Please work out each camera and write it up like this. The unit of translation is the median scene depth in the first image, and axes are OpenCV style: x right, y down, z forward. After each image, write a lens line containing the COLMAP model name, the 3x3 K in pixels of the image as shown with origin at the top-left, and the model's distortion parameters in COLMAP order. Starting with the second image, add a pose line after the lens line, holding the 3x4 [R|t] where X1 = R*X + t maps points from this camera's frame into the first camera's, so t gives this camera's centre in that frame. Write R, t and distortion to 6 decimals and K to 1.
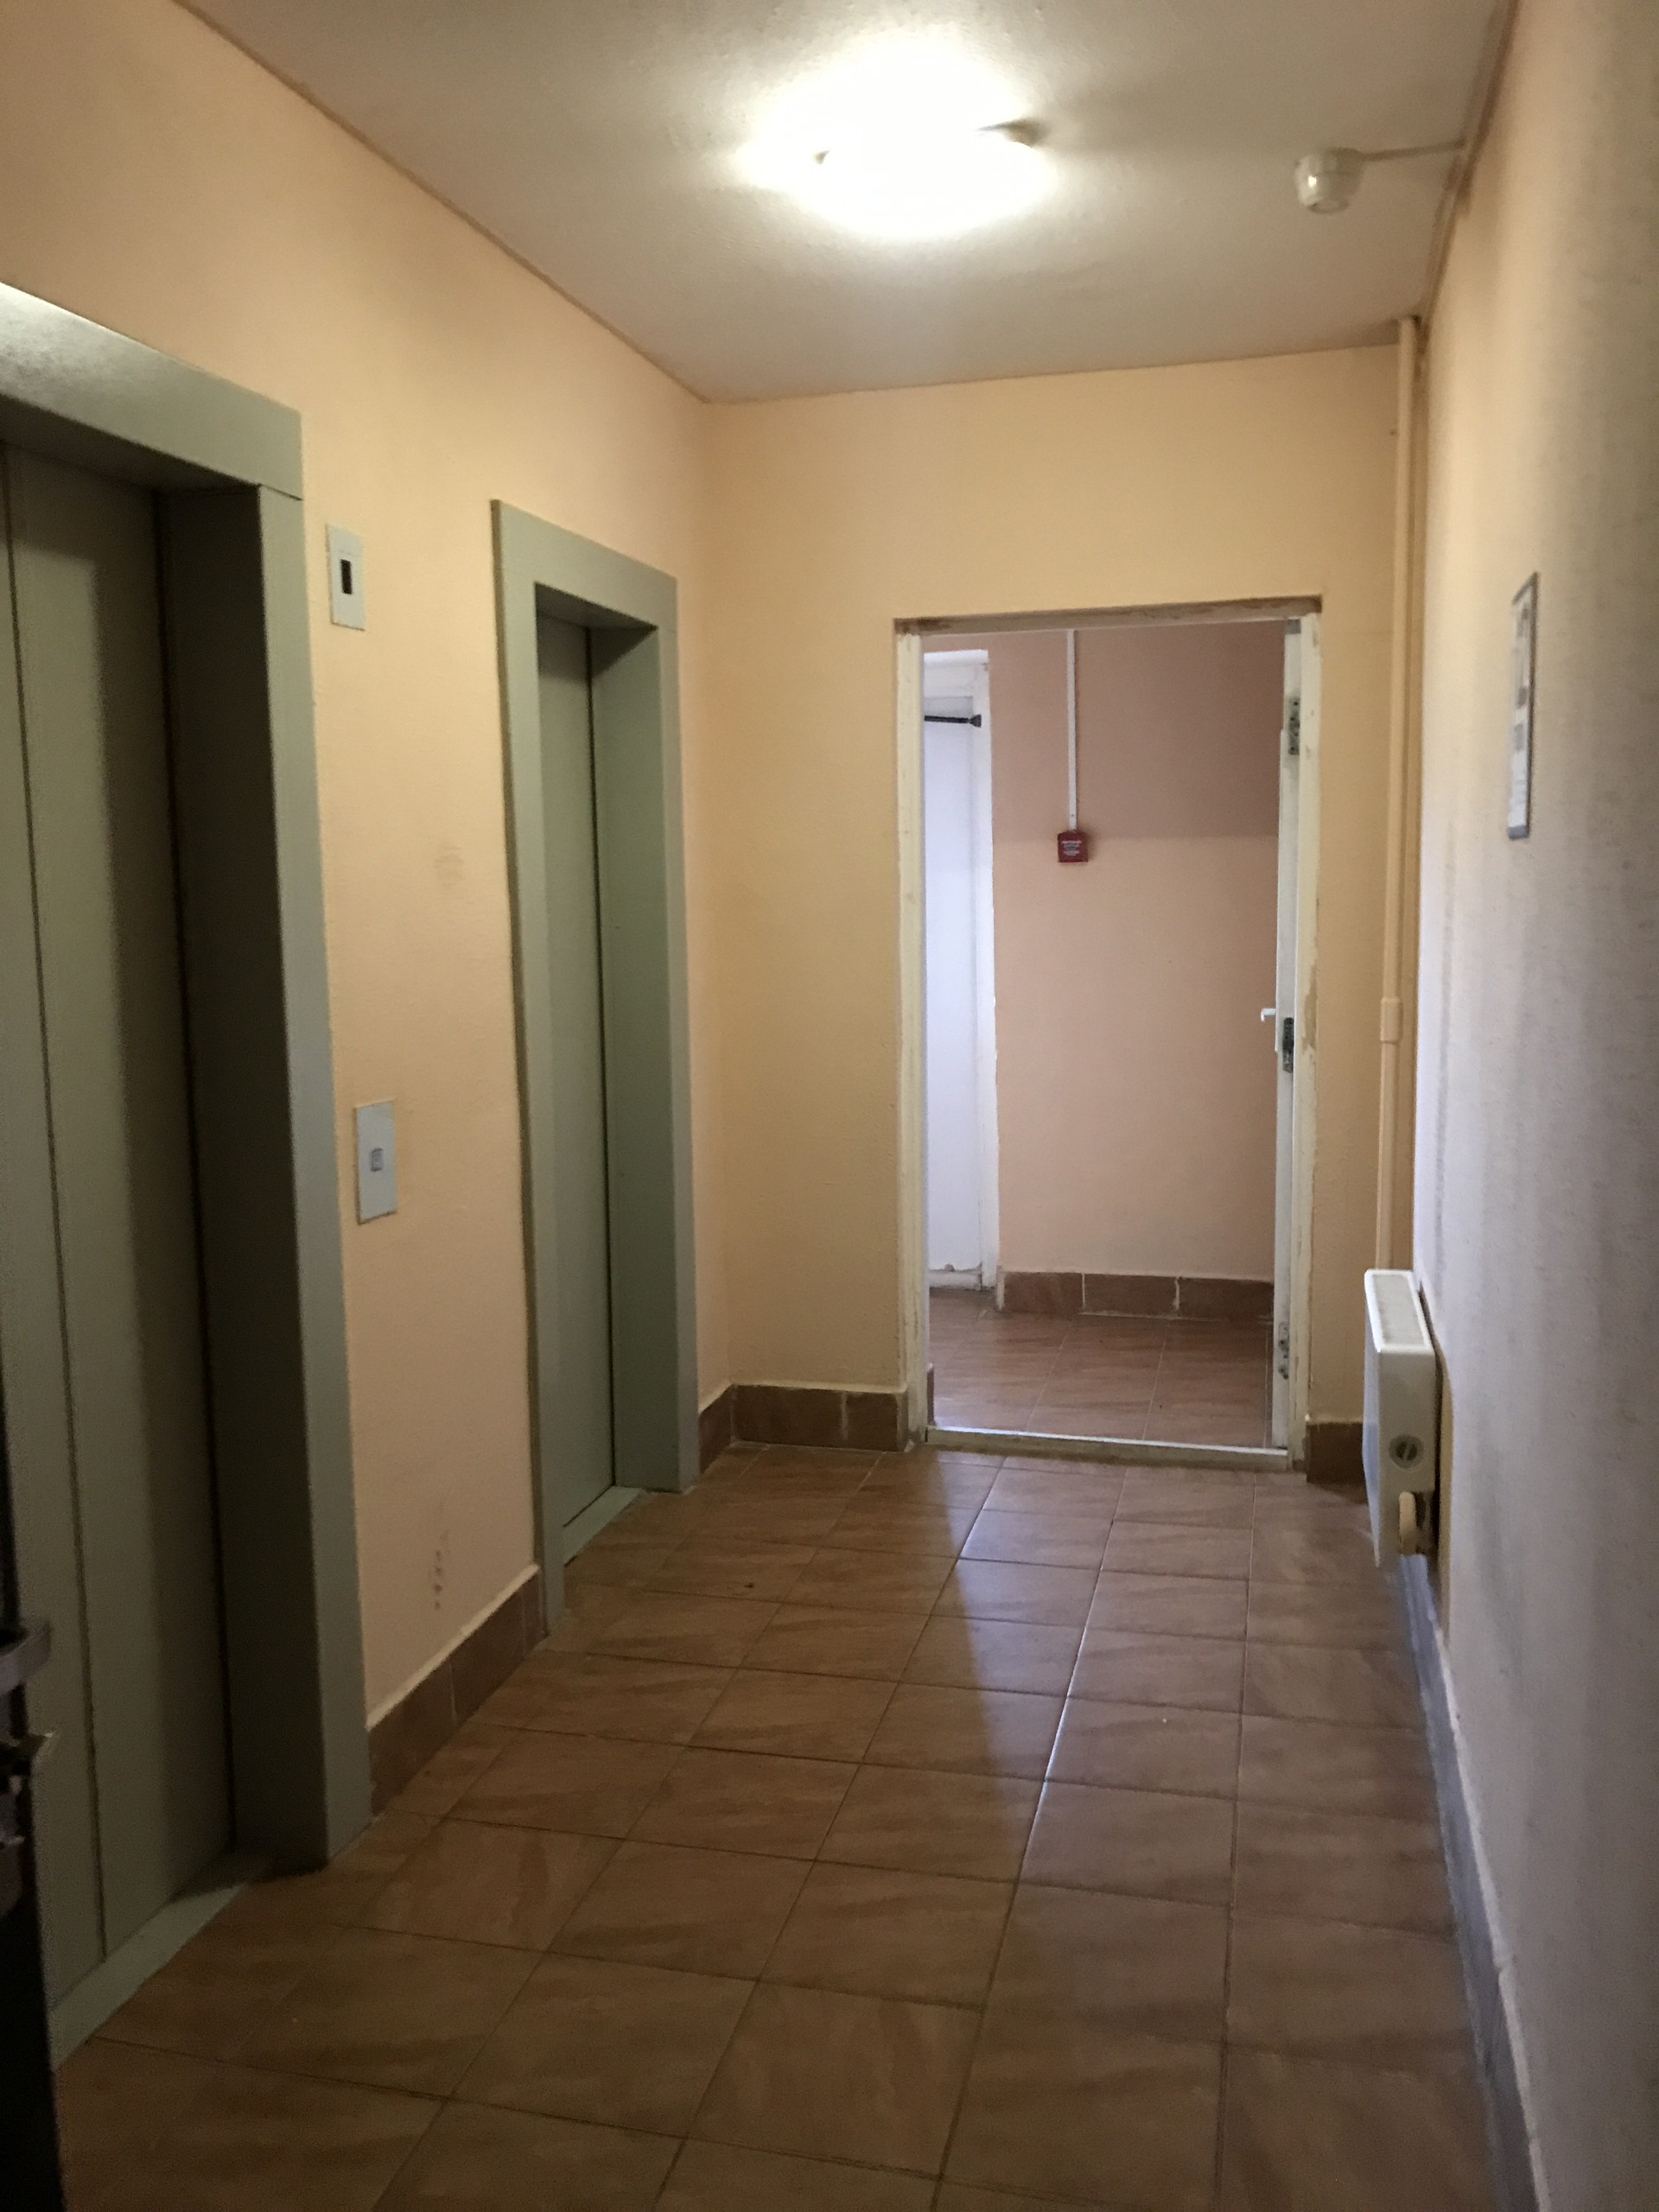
lens RADIAL K [[1830.8, 0, 832.2], [0, 1830.8, 1105.0], [0, 0, 1]] dist [0.029935, -0.023091]
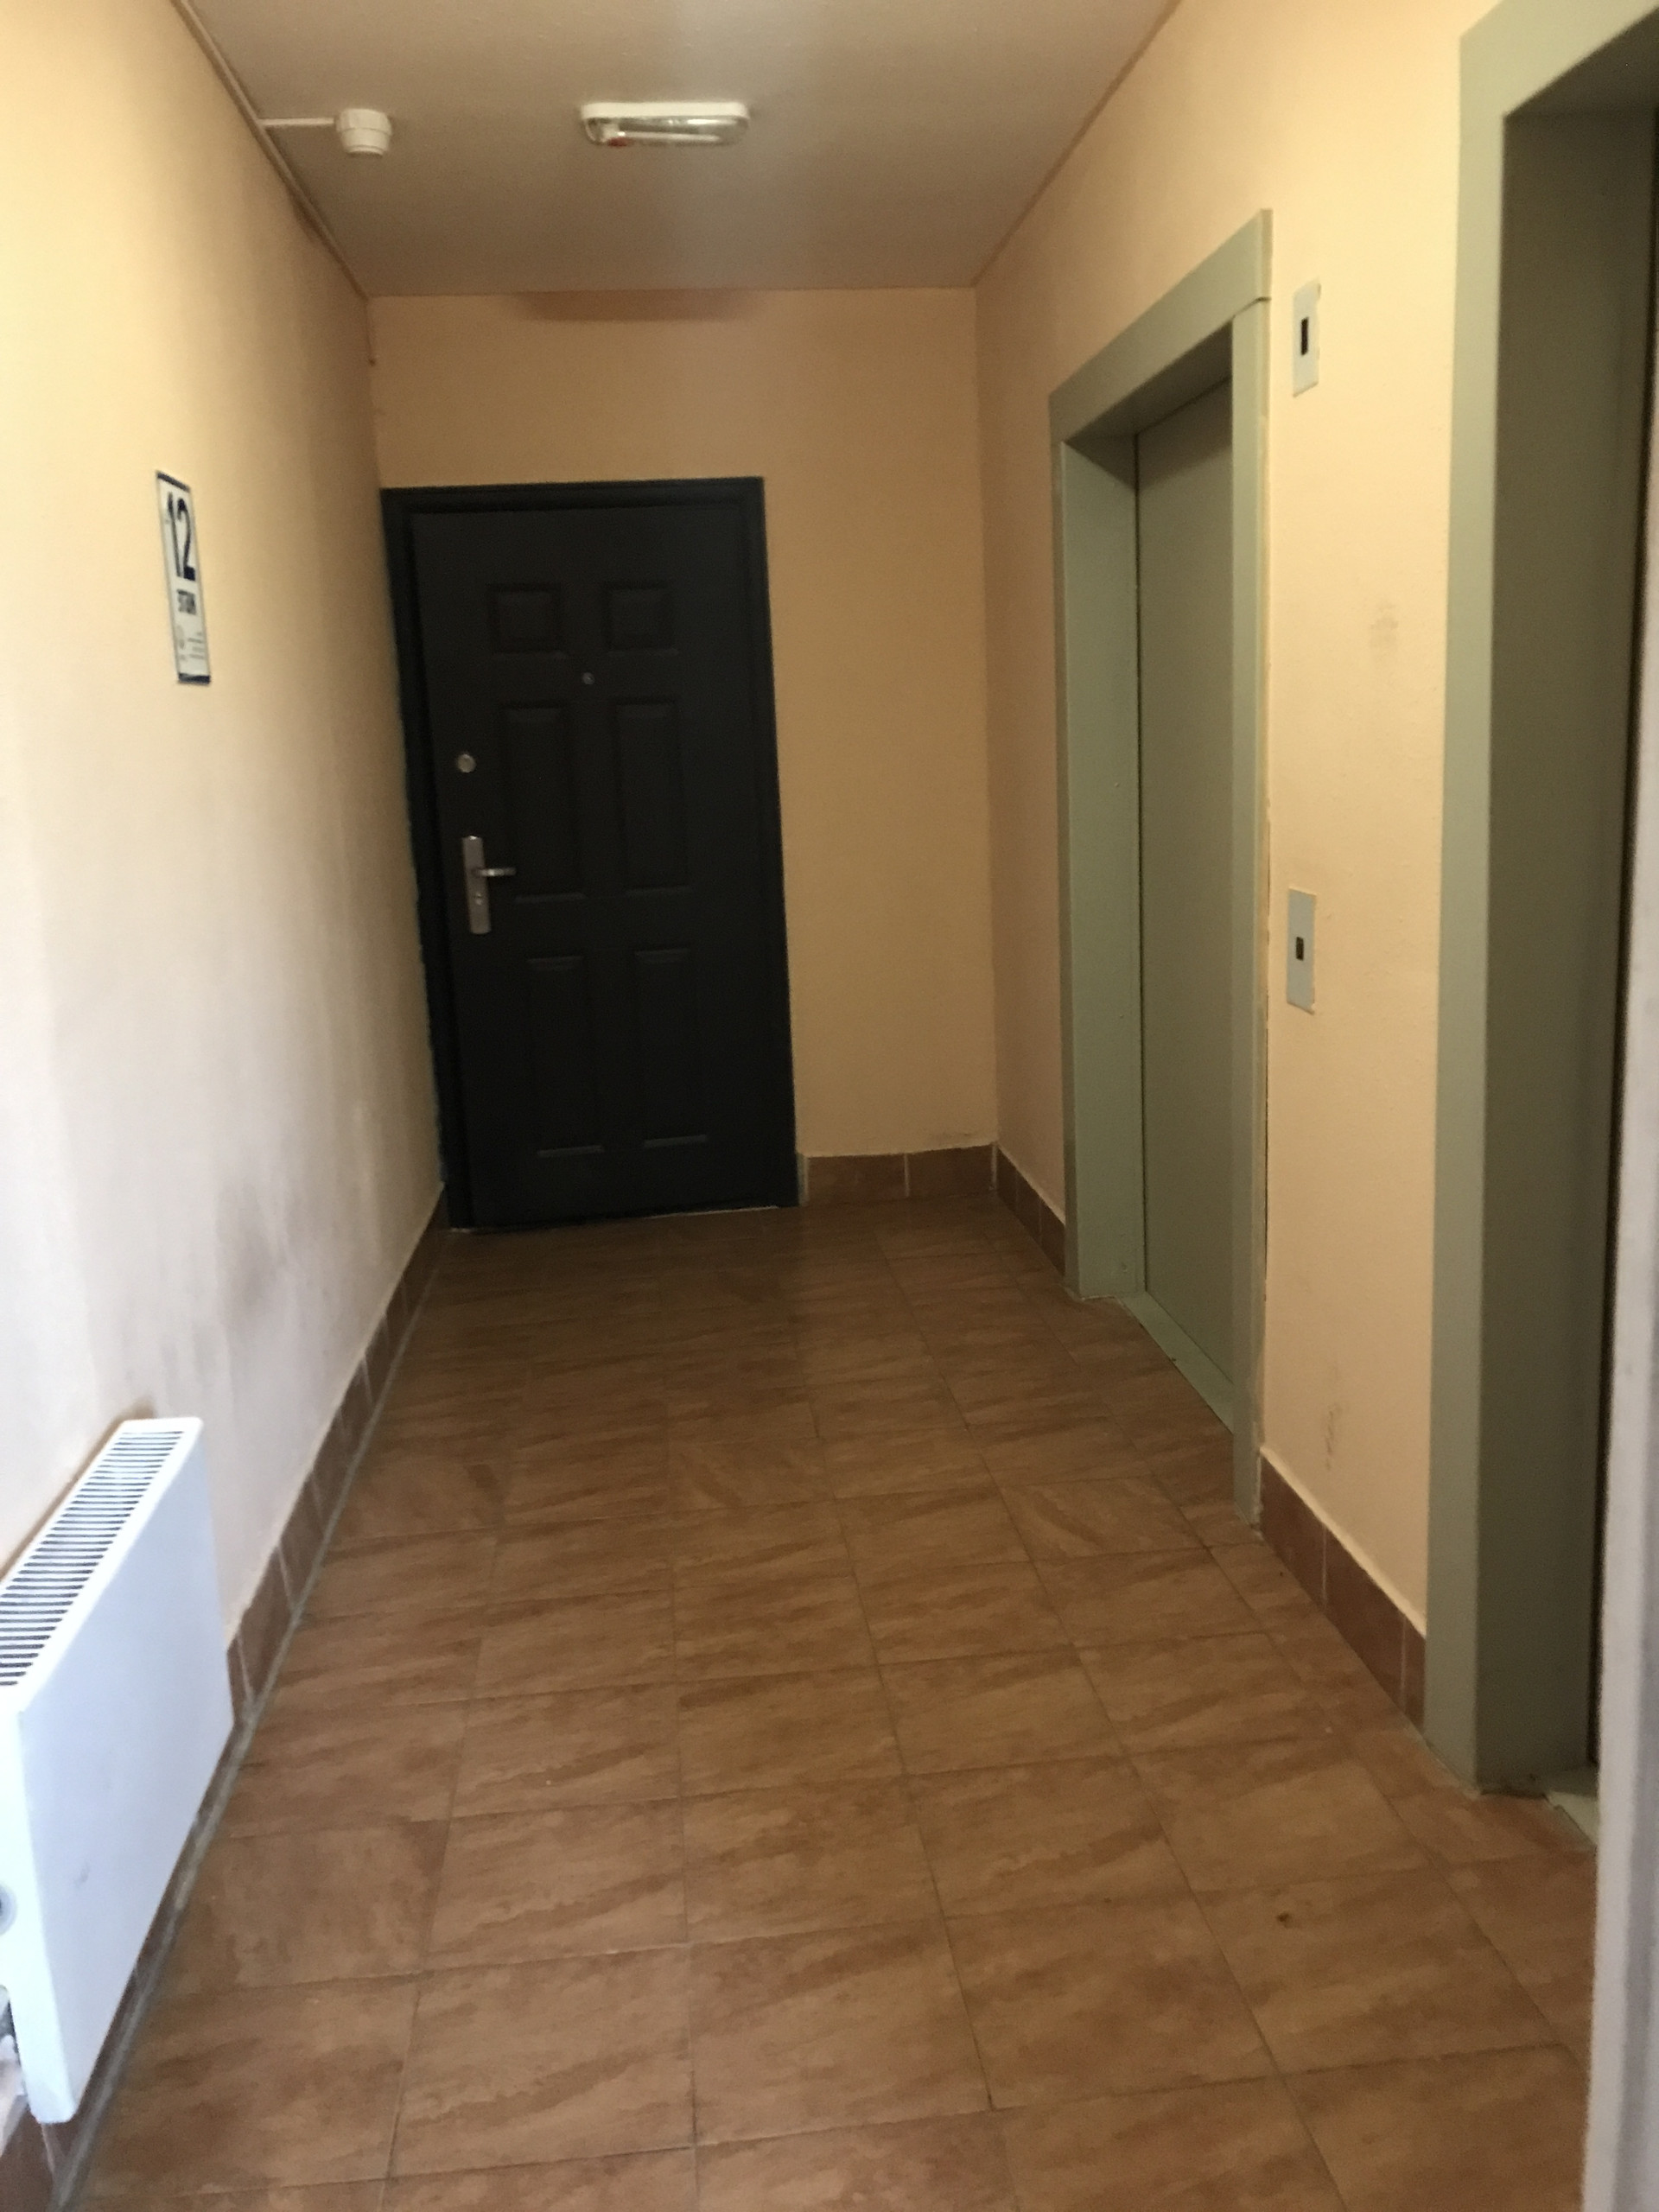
lens RADIAL K [[1830.8, 0, 832.4], [0, 1830.8, 1103.0], [0, 0, 1]] dist [0.029935, -0.023091]
pose [[-0.938897, 0.117467, -0.323533, 0.306442], [0.006726, 0.946045, 0.323966, -0.205128], [0.344132, 0.301995, -0.889029, 1.764854]]
